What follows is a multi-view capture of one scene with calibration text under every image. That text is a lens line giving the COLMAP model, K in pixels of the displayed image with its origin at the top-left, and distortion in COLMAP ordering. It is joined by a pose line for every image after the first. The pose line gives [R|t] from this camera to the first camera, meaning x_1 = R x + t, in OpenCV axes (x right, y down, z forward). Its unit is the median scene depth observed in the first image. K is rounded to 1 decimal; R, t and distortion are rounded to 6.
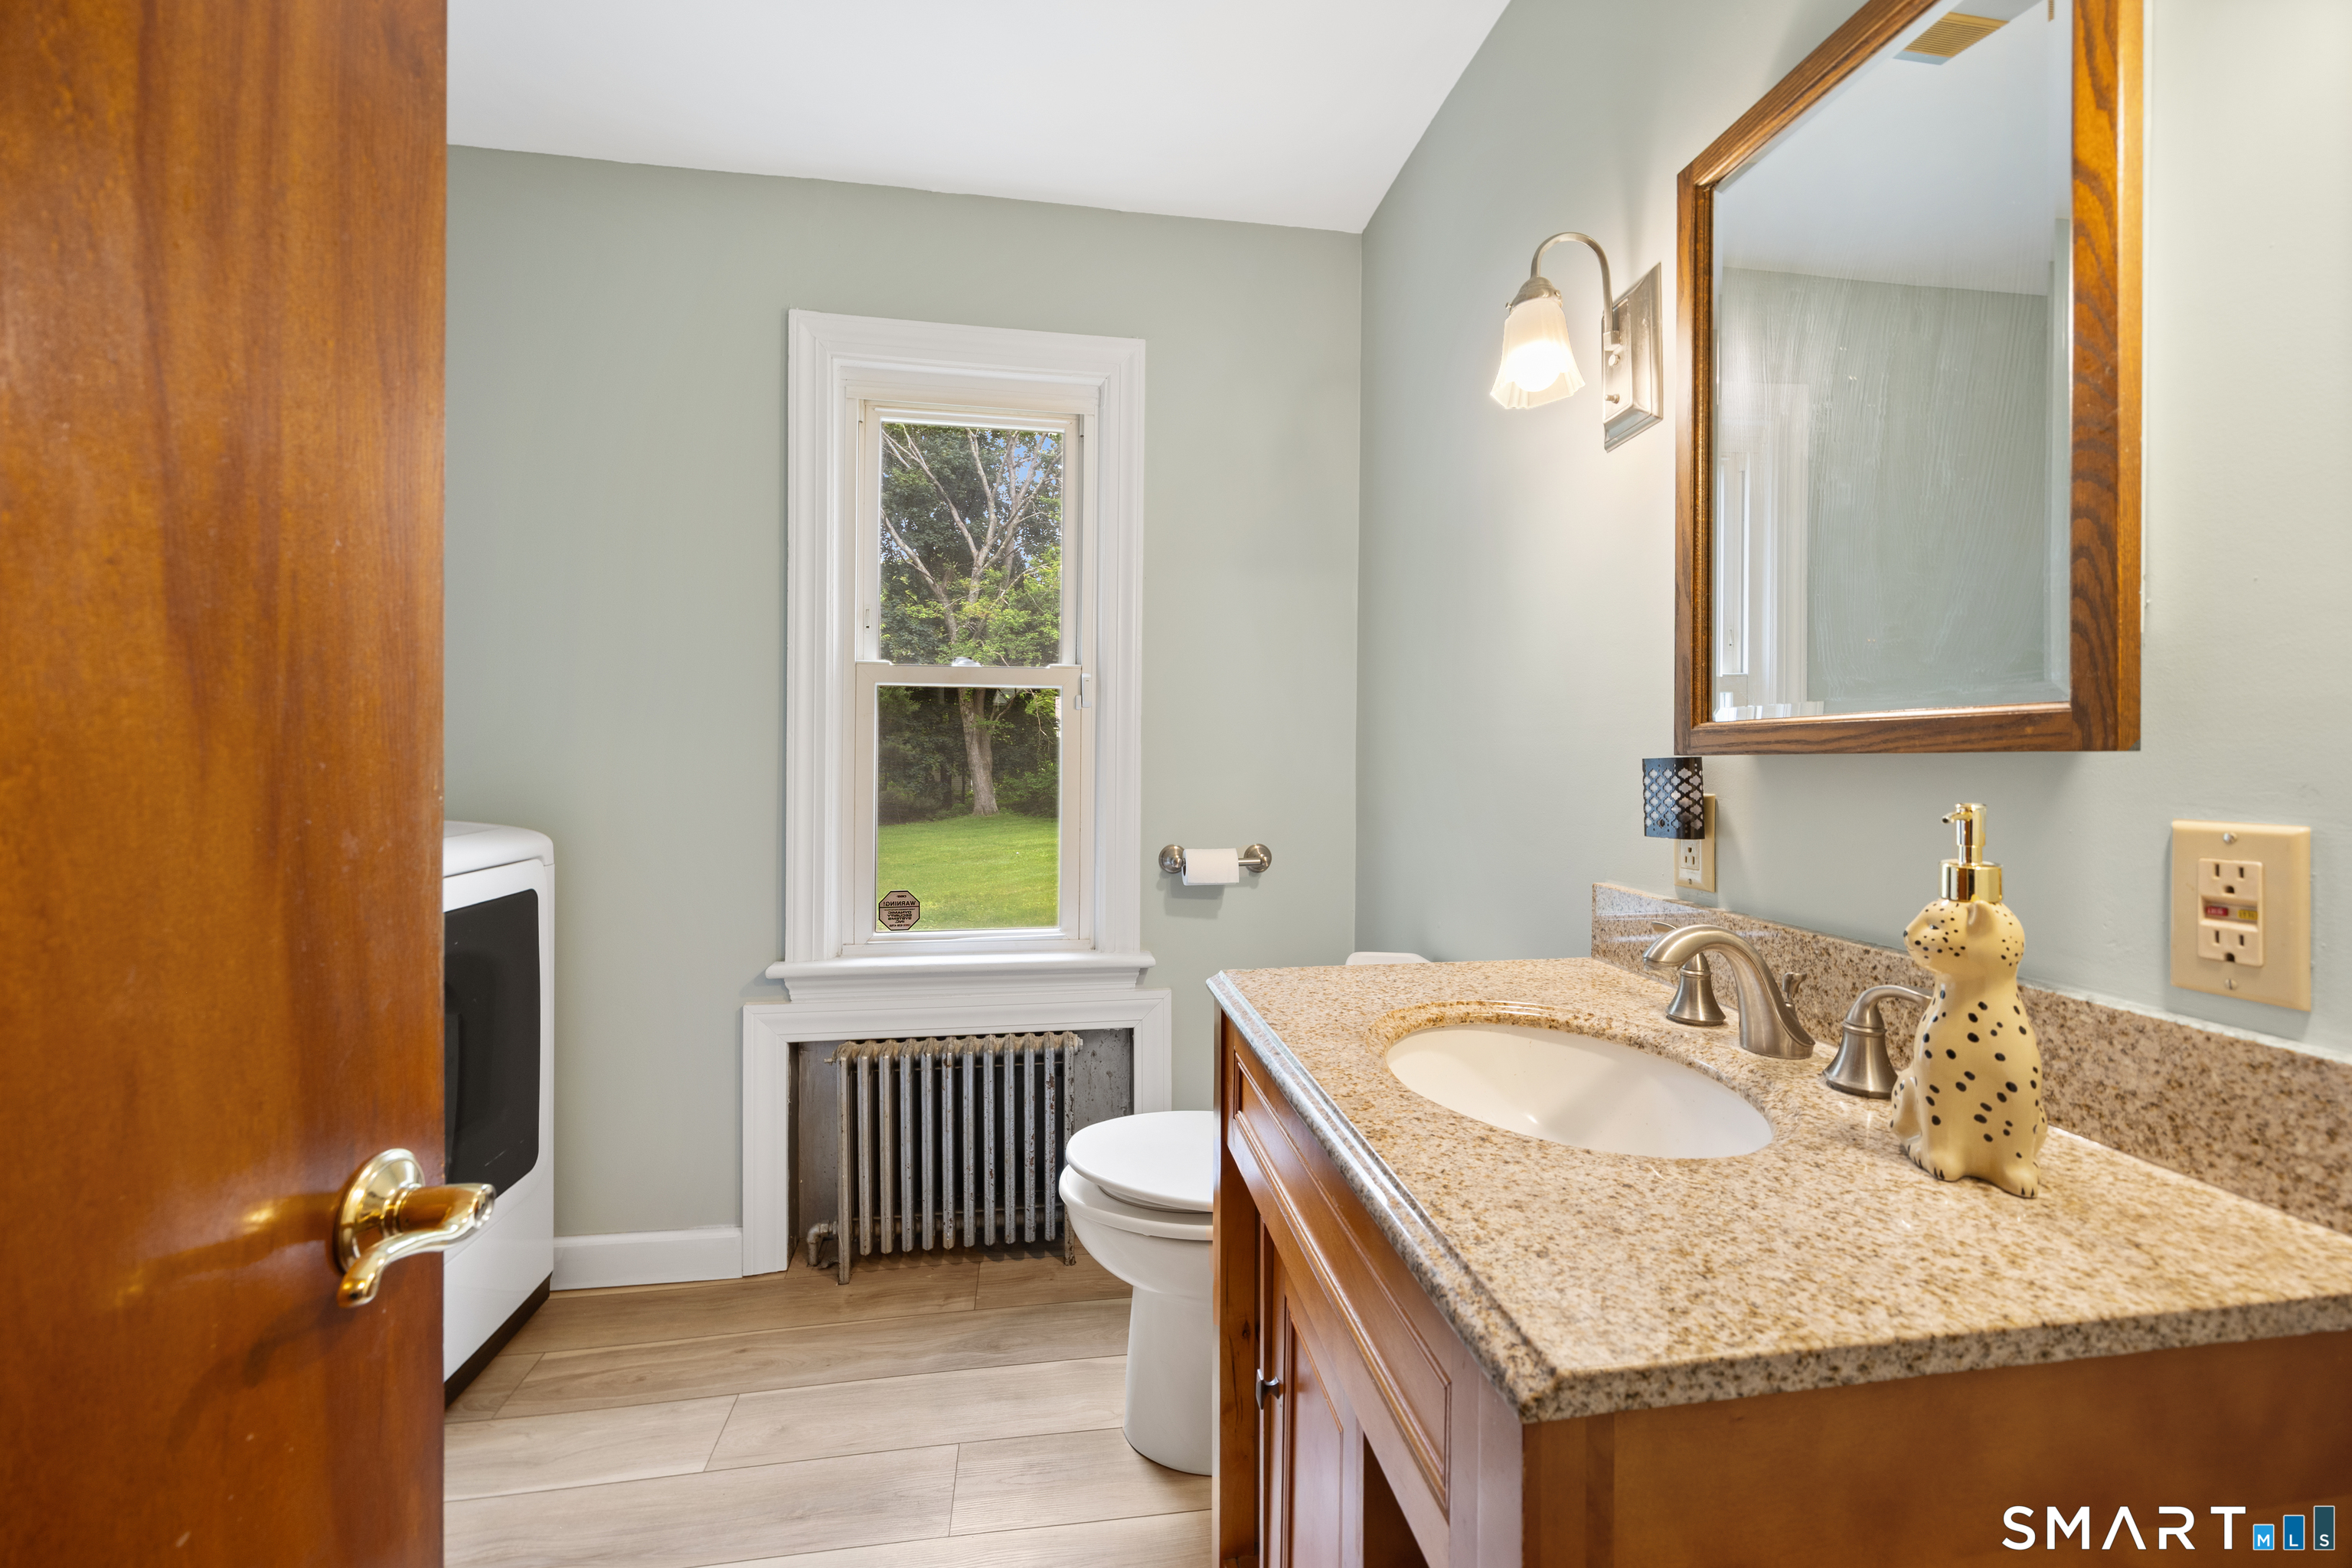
lens RADIAL K [[940.8, 0, 1177.4], [0, 940.8, 748.6], [0, 0, 1]] dist [-0.021219, 0.000080]
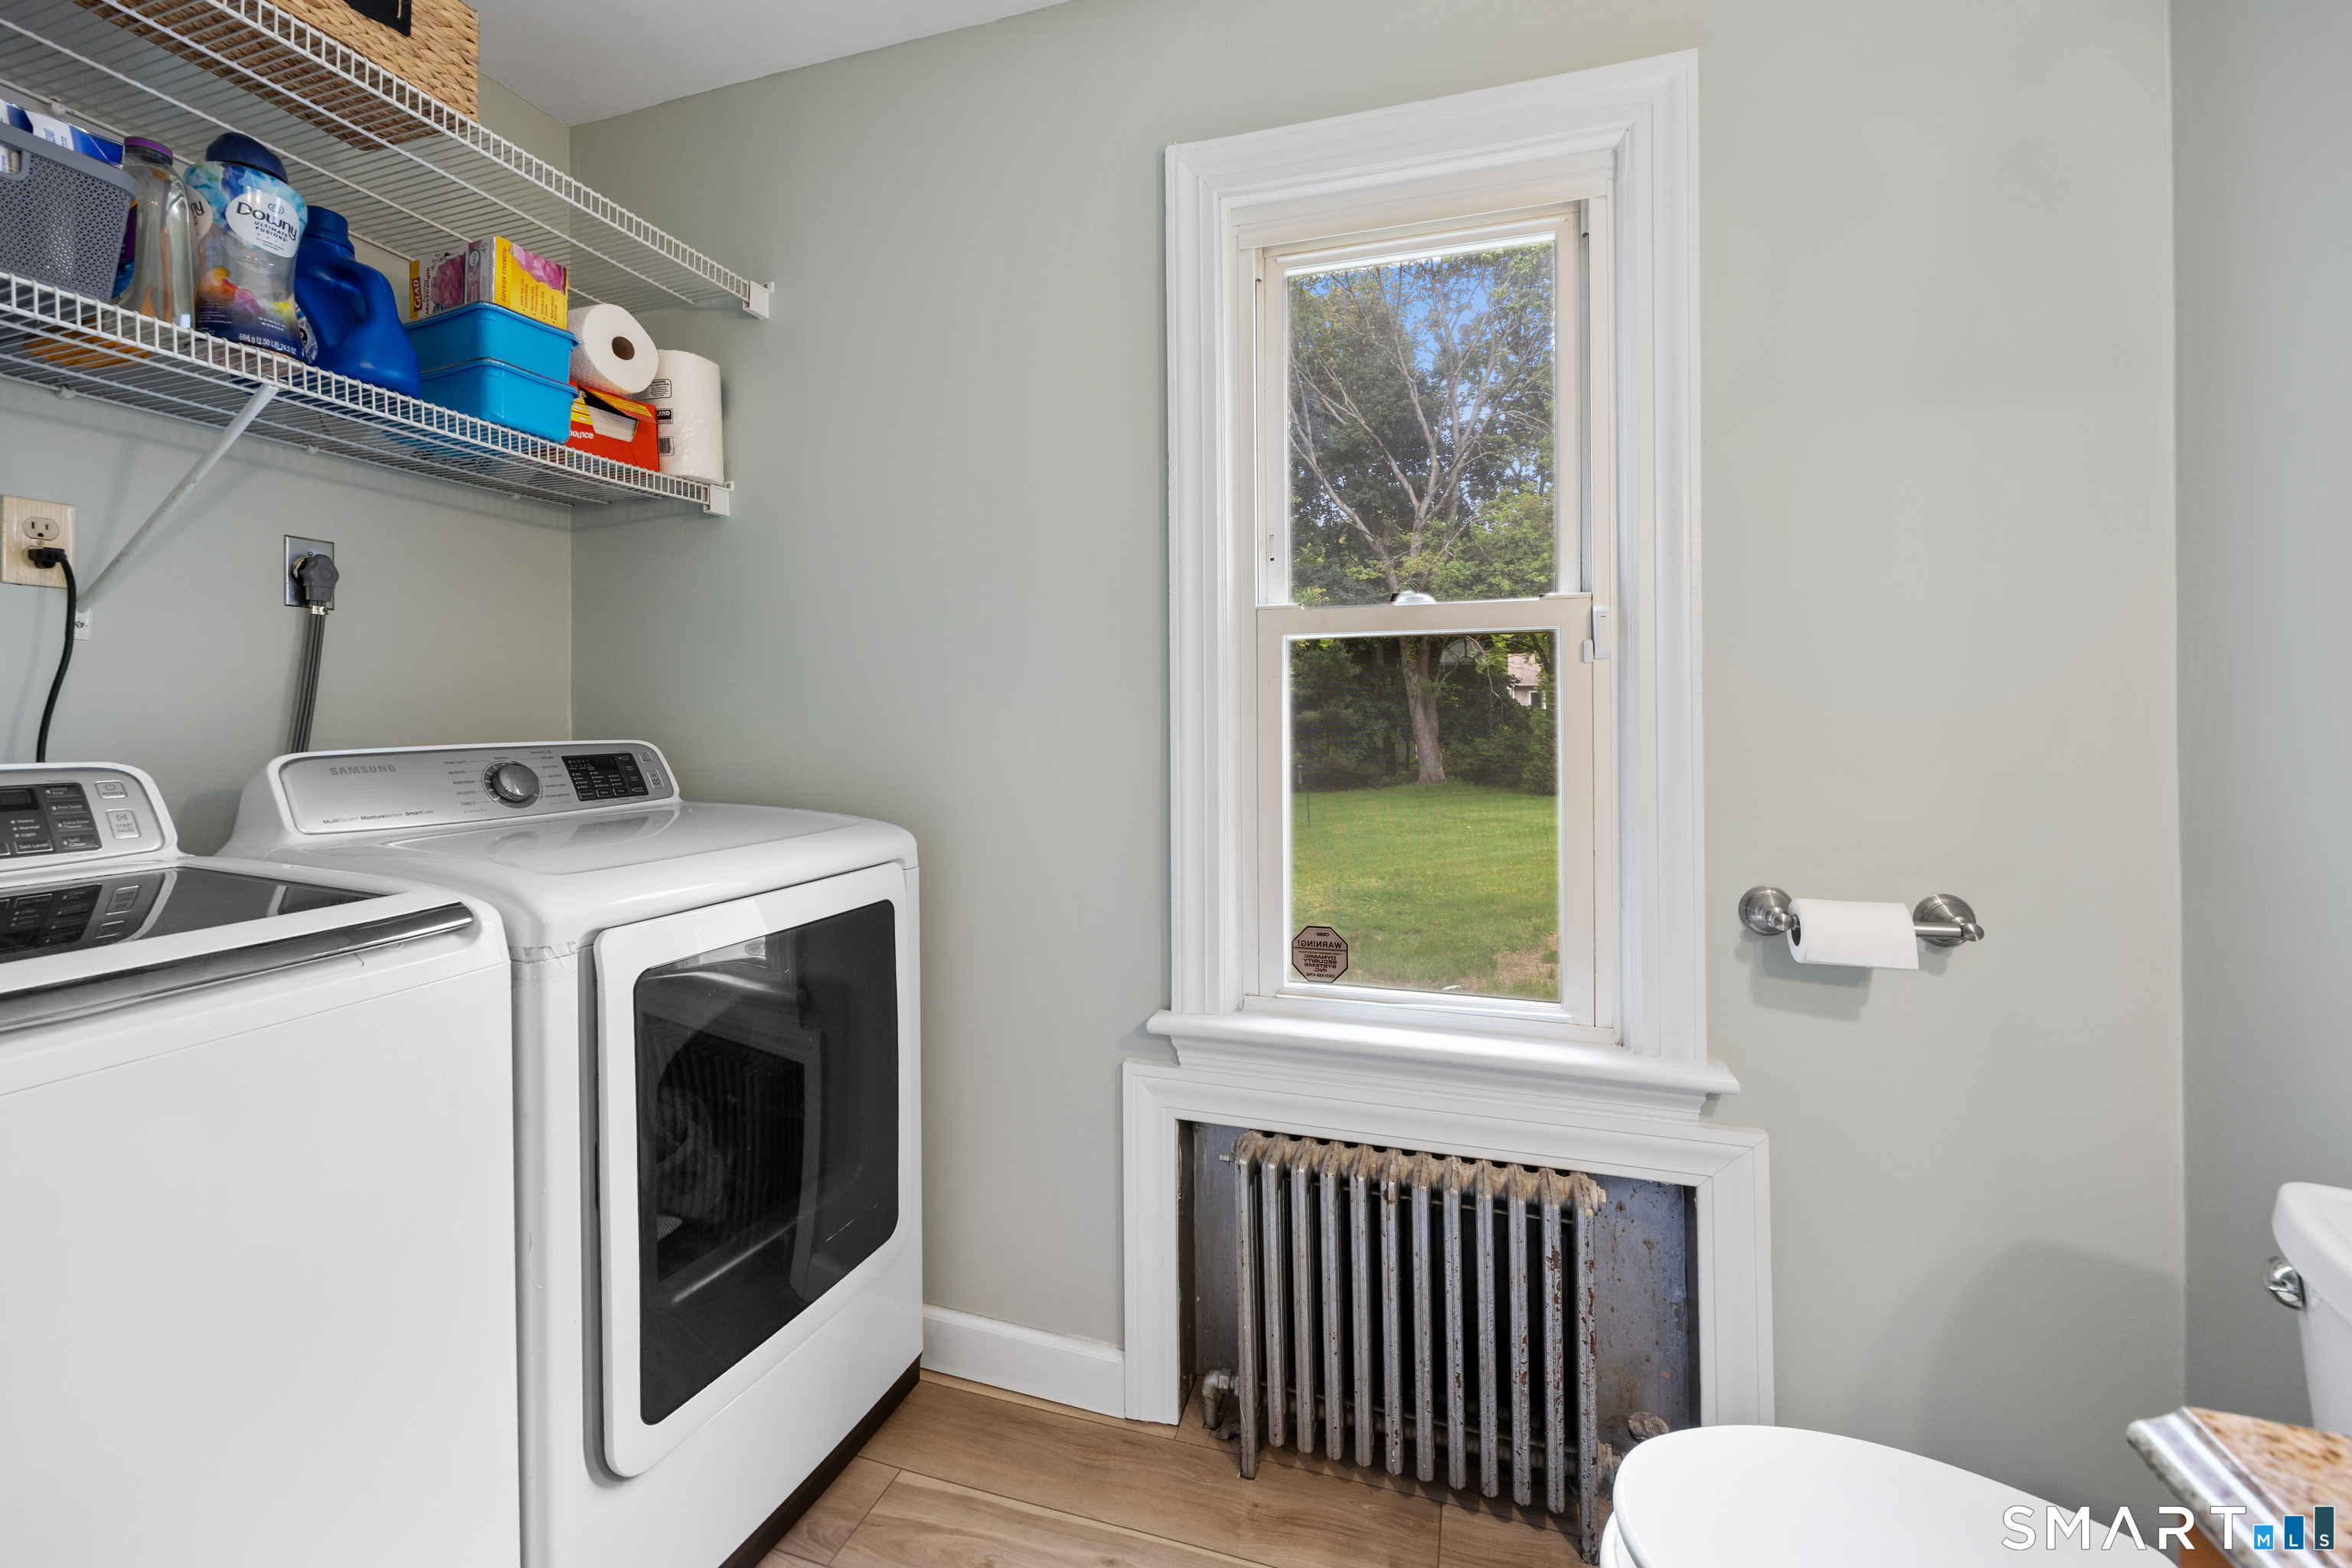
lens RADIAL K [[948.4, 0, 1181.6], [0, 948.4, 702.3], [0, 0, 1]] dist [-0.001071, 0.000050]
pose [[0.897167, -0.016035, -0.441400, -0.069641], [0.011881, 0.999855, -0.012173, -0.010157], [0.441531, 0.005676, 0.897228, 0.306501]]
